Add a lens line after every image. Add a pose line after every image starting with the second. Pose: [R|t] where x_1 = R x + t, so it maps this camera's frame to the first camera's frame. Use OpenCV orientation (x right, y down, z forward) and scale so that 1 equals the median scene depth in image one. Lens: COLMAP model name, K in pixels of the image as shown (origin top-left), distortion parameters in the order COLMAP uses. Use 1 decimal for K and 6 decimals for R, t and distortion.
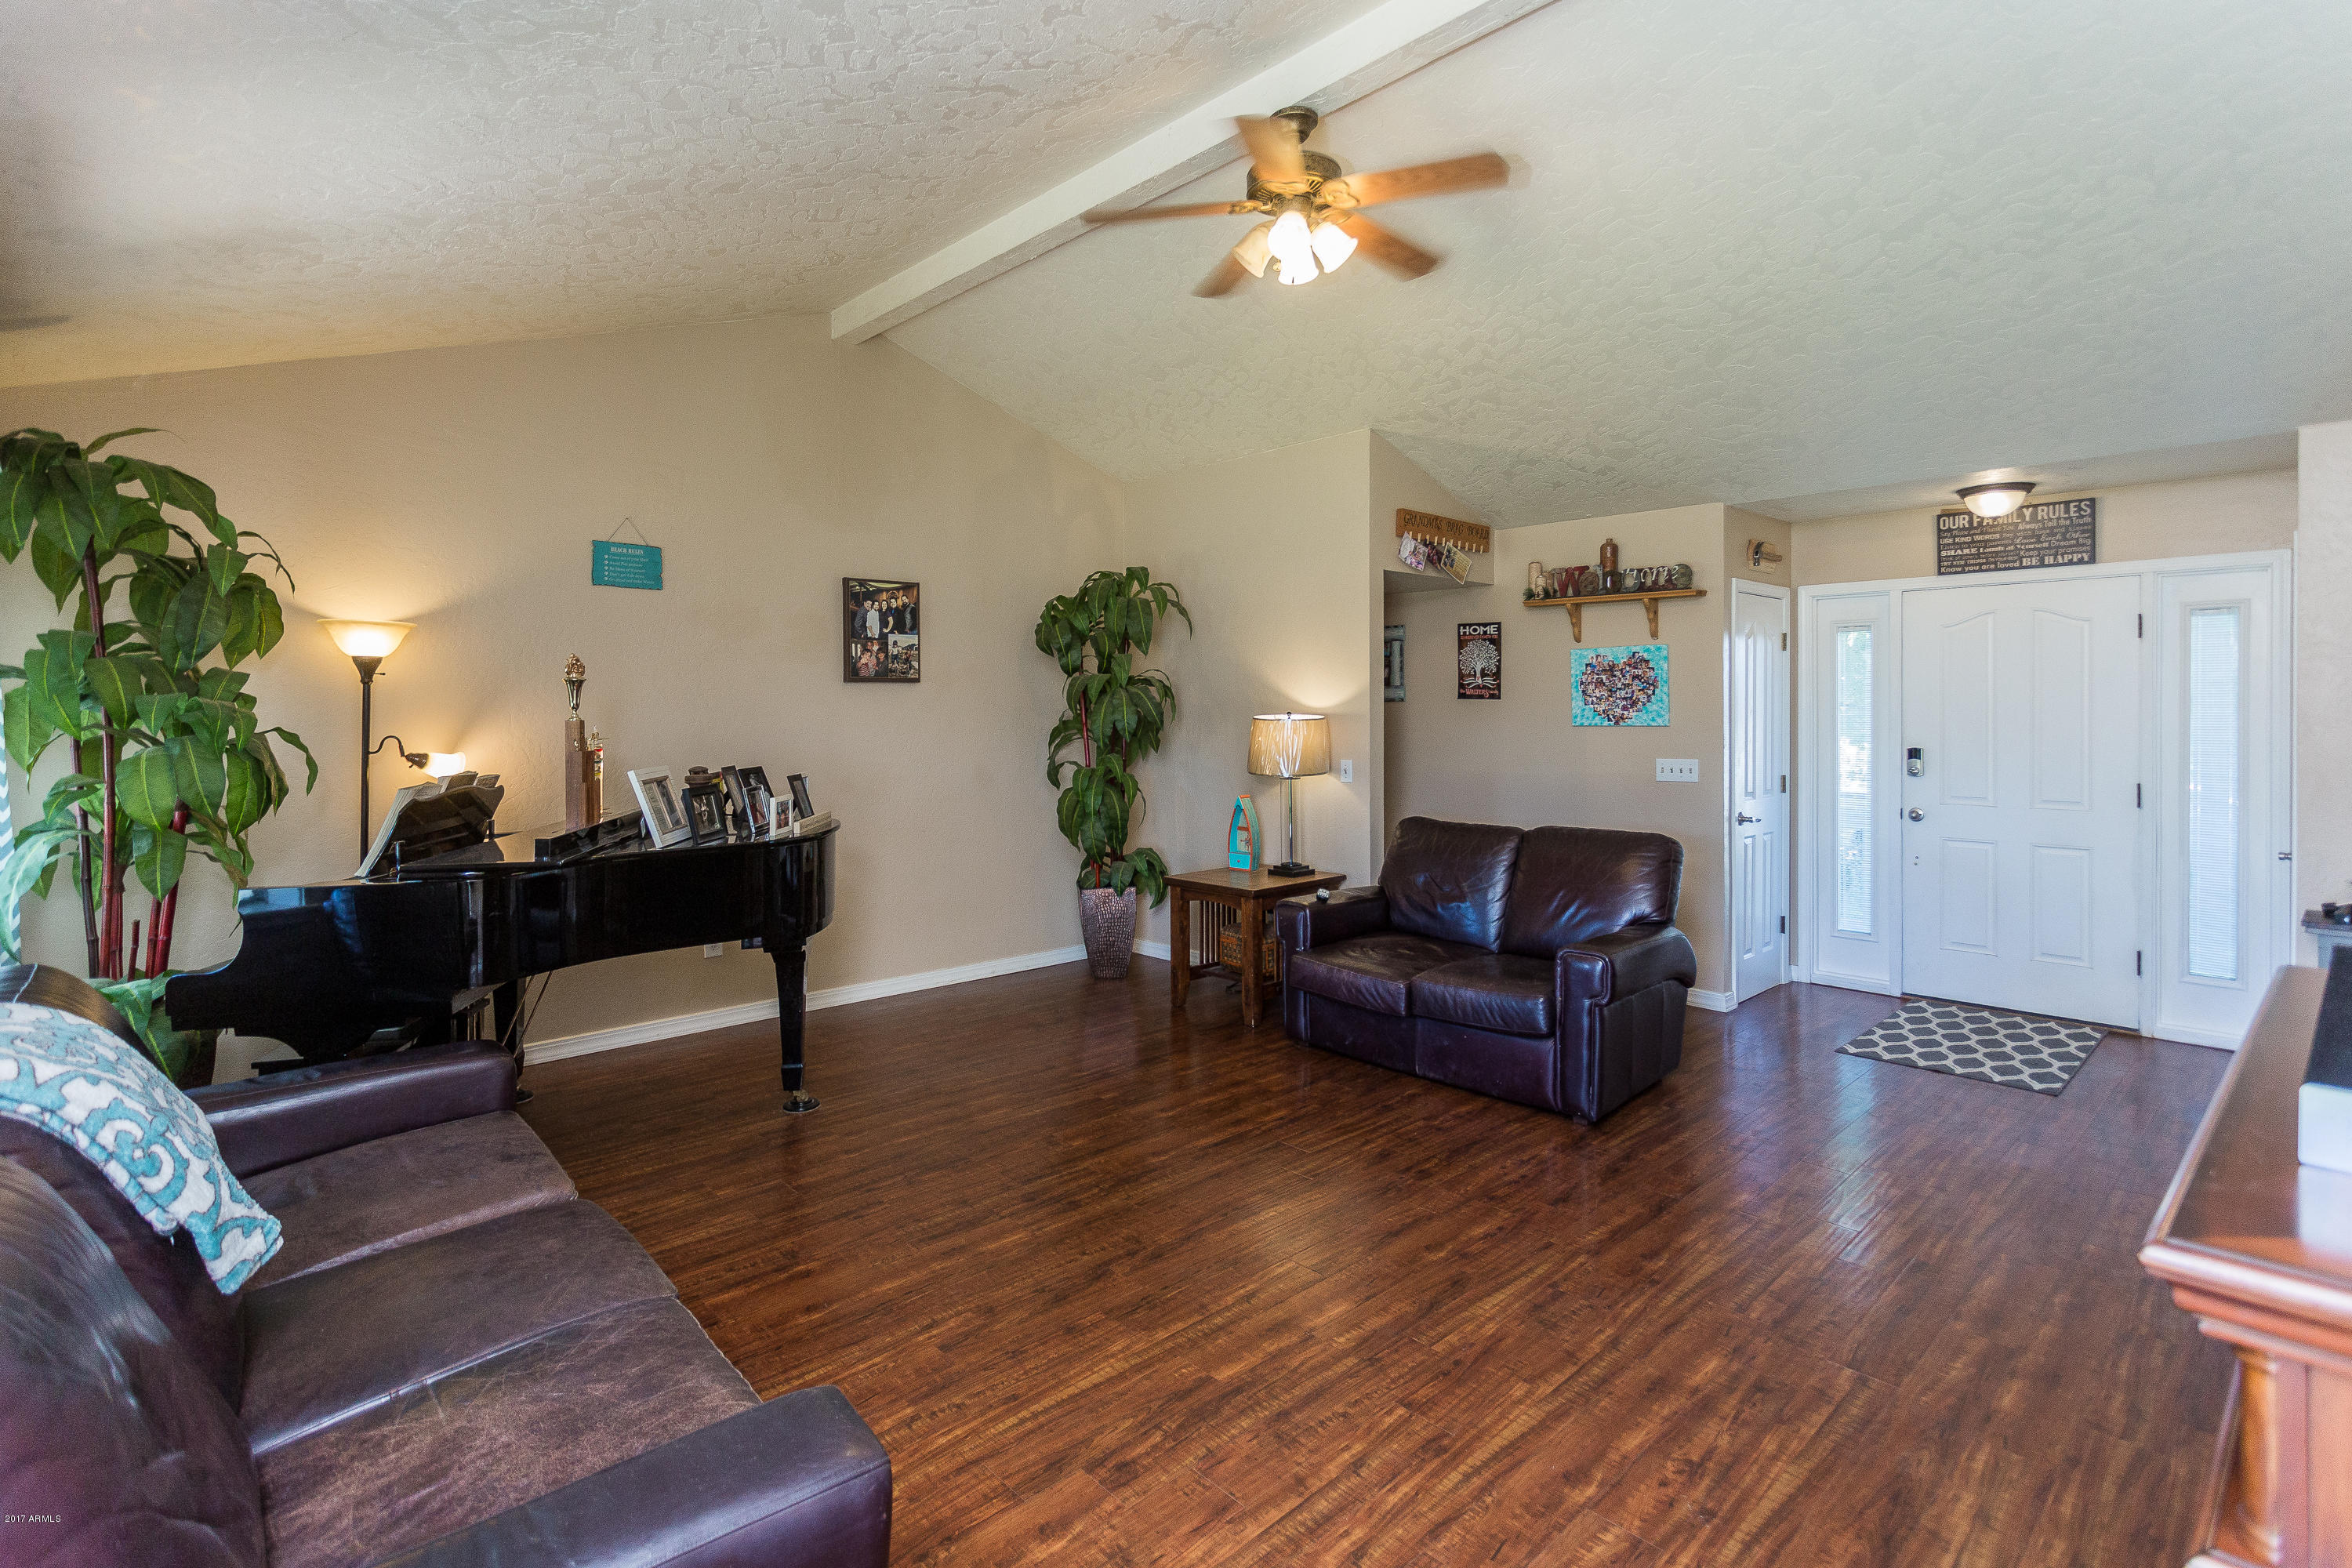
lens RADIAL K [[1127.0, 0, 1173.0], [0, 1127.0, 711.2], [0, 0, 1]] dist [0.001226, 0.000179]
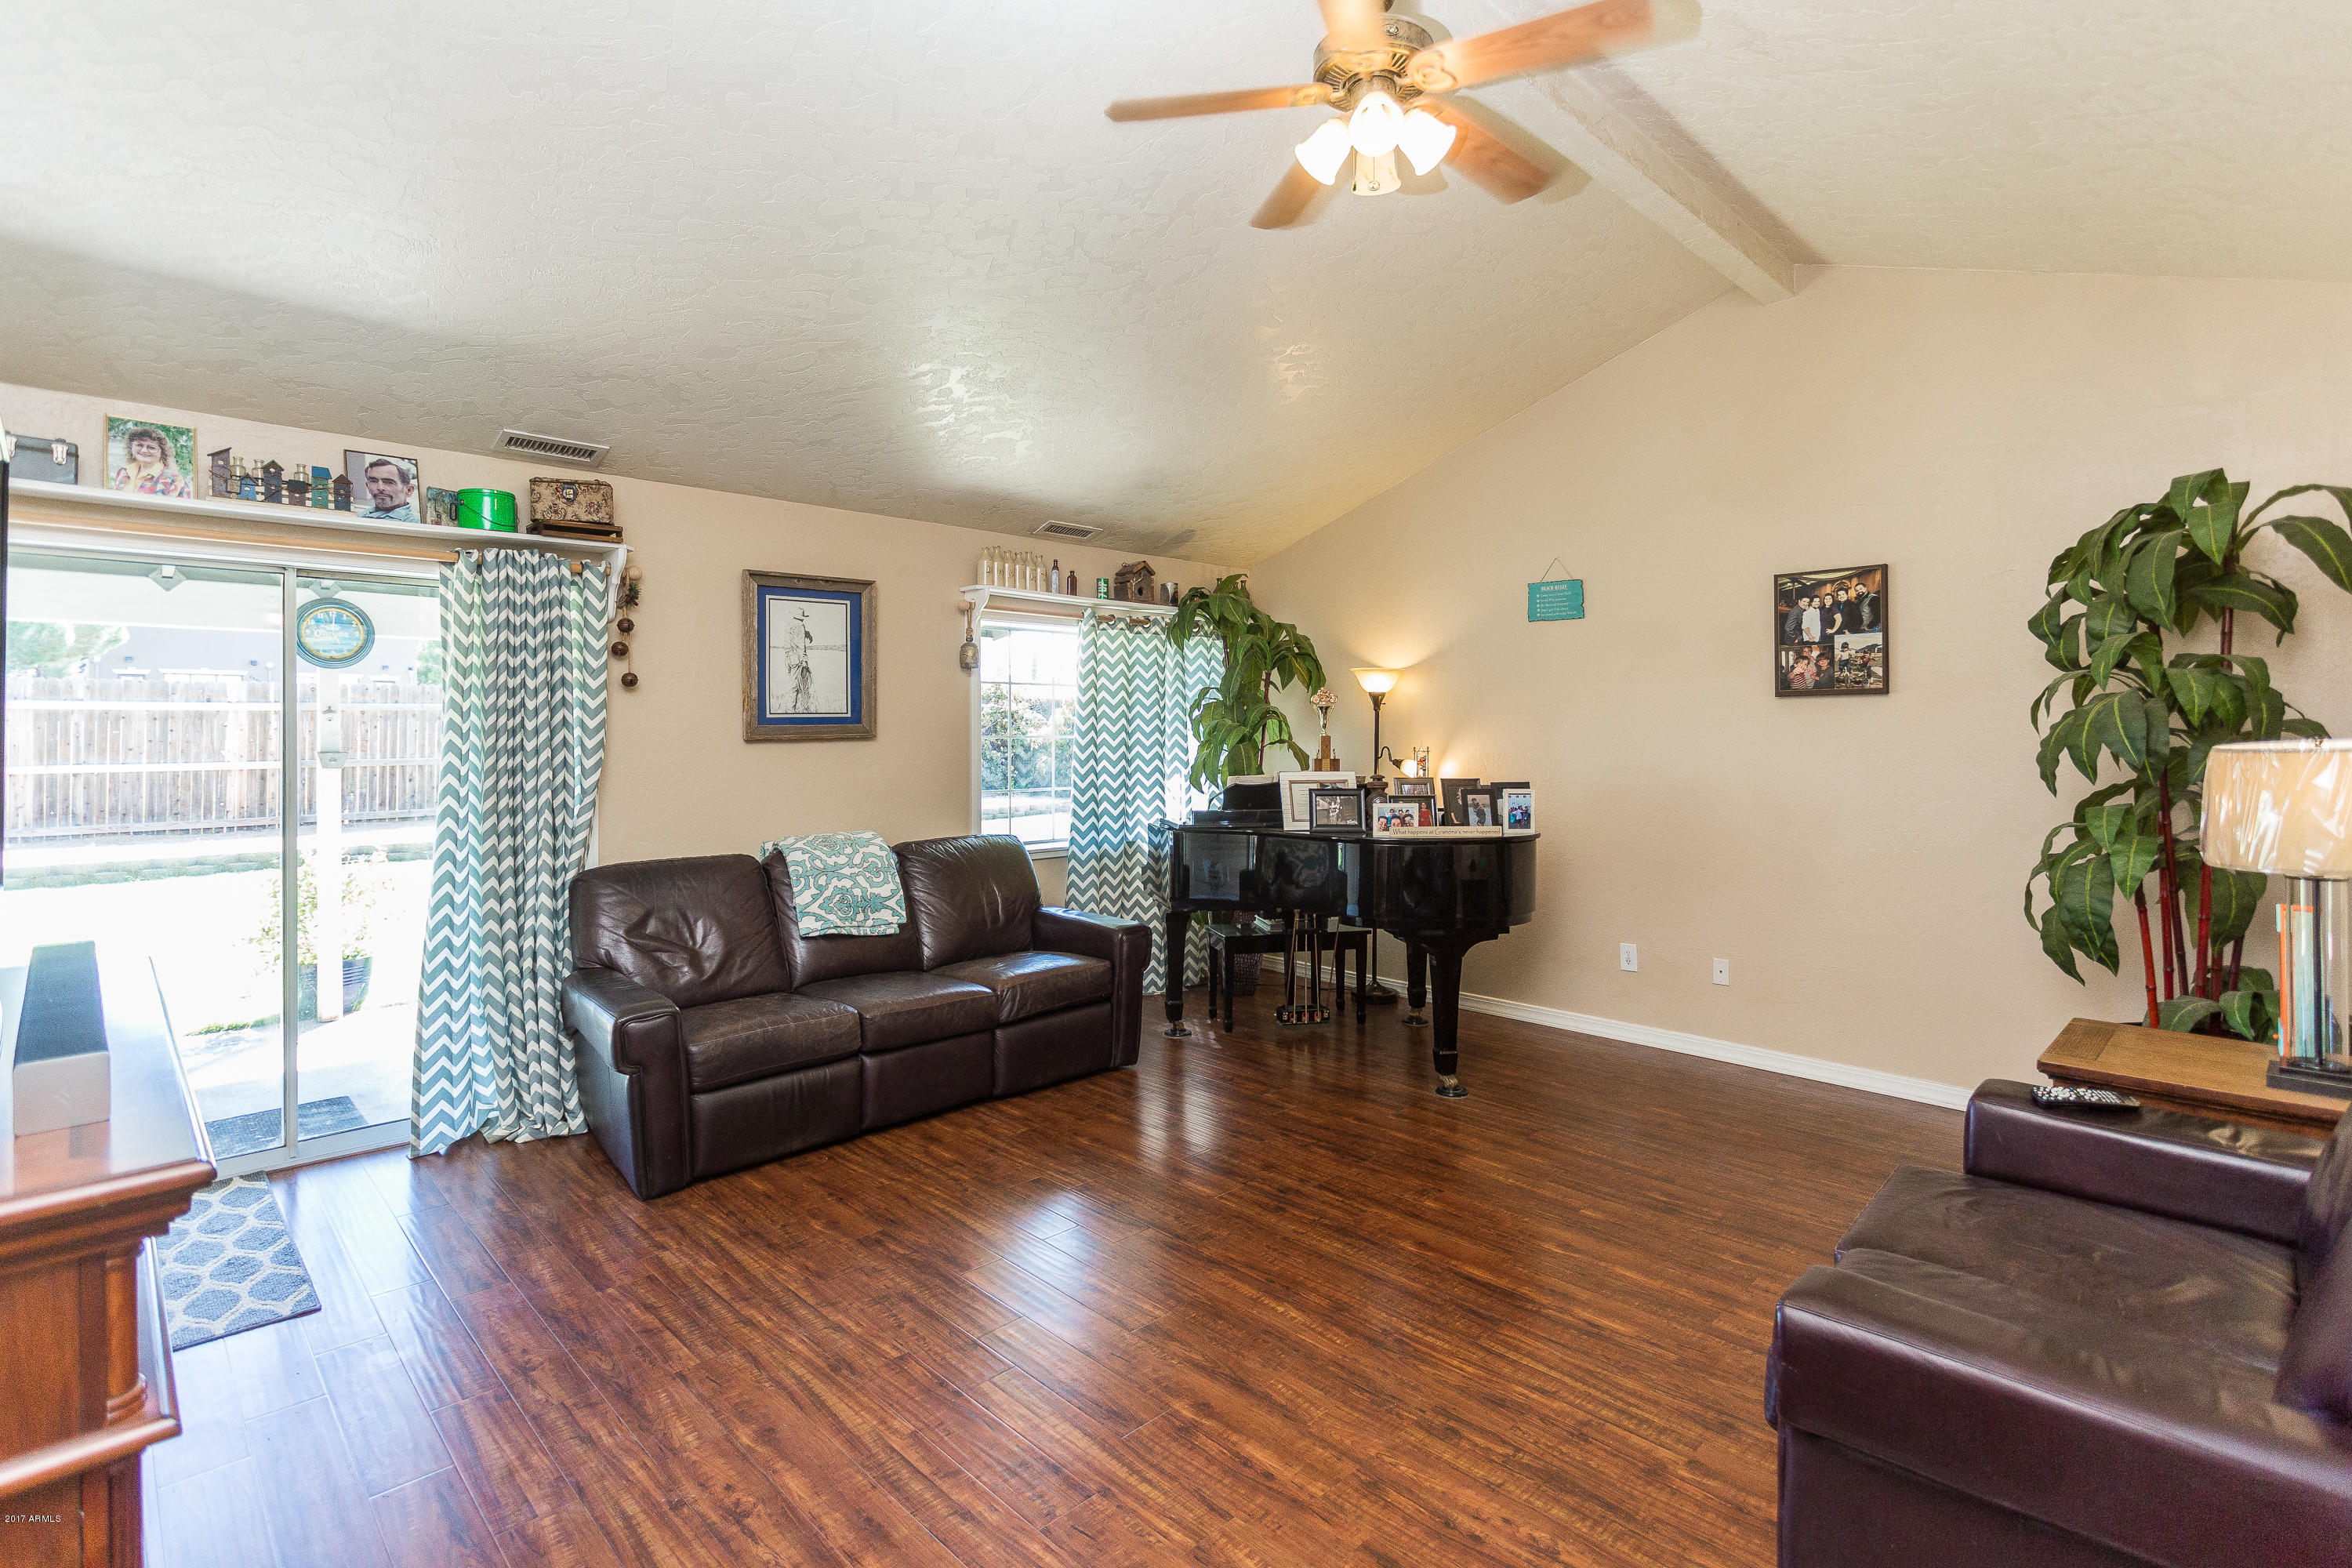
lens RADIAL K [[1124.9, 0, 1177.1], [0, 1124.9, 728.3], [0, 0, 1]] dist [0.000120, 0.000305]
pose [[0.025314, -0.000422, -0.999679, 0.744466], [-0.003655, 0.999993, -0.000515, 0.000405], [0.999673, 0.003667, 0.025313, 0.702578]]
